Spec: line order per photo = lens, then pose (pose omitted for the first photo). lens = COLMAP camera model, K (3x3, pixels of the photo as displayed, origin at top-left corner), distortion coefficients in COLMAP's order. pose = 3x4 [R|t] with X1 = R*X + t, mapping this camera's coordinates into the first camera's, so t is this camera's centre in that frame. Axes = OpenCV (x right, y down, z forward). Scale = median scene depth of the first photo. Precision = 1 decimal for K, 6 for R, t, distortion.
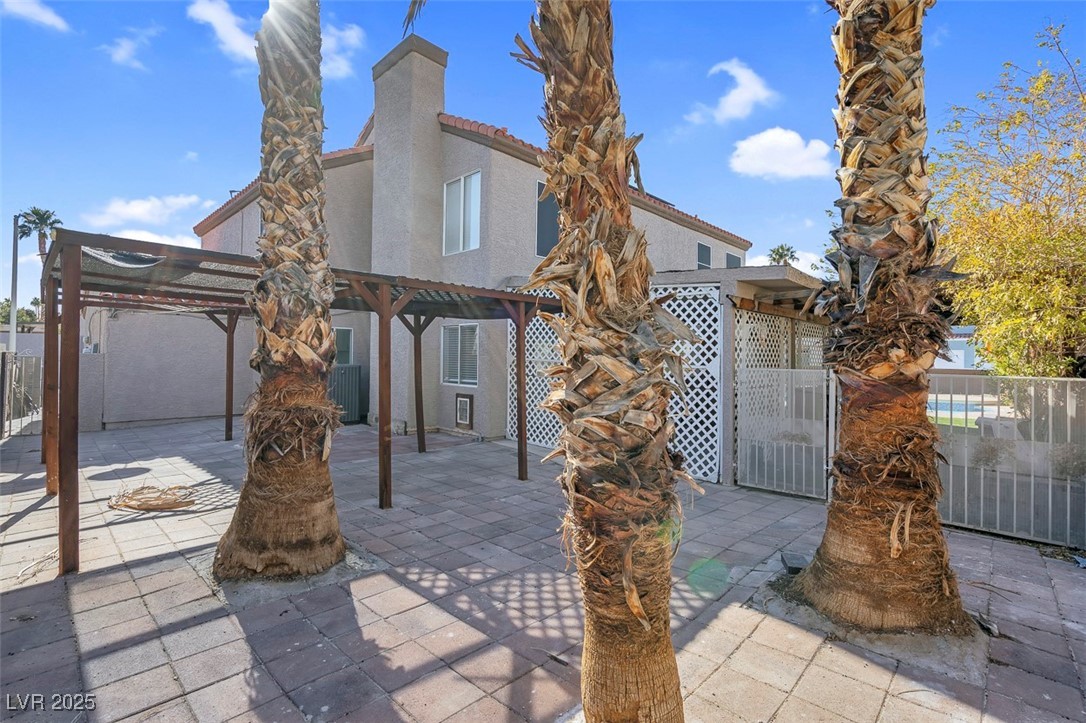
lens RADIAL K [[500.9, 0, 543.8], [0, 500.9, 357.7], [0, 0, 1]] dist [0.001015, -0.000390]
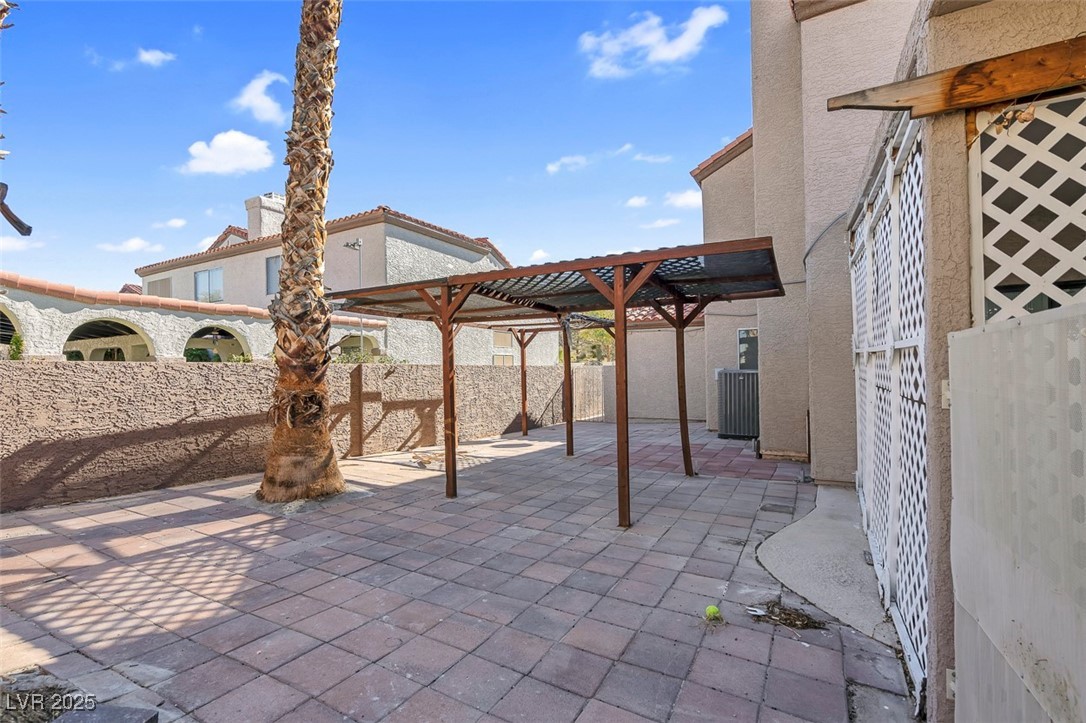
lens RADIAL K [[500.9, 0, 543.8], [0, 500.9, 357.7], [0, 0, 1]] dist [0.001015, -0.000390]
pose [[0.237658, -0.049969, -0.970063, 1.230170], [0.017621, 0.998733, -0.047129, 0.083602], [0.971189, -0.005893, 0.238238, 1.454123]]
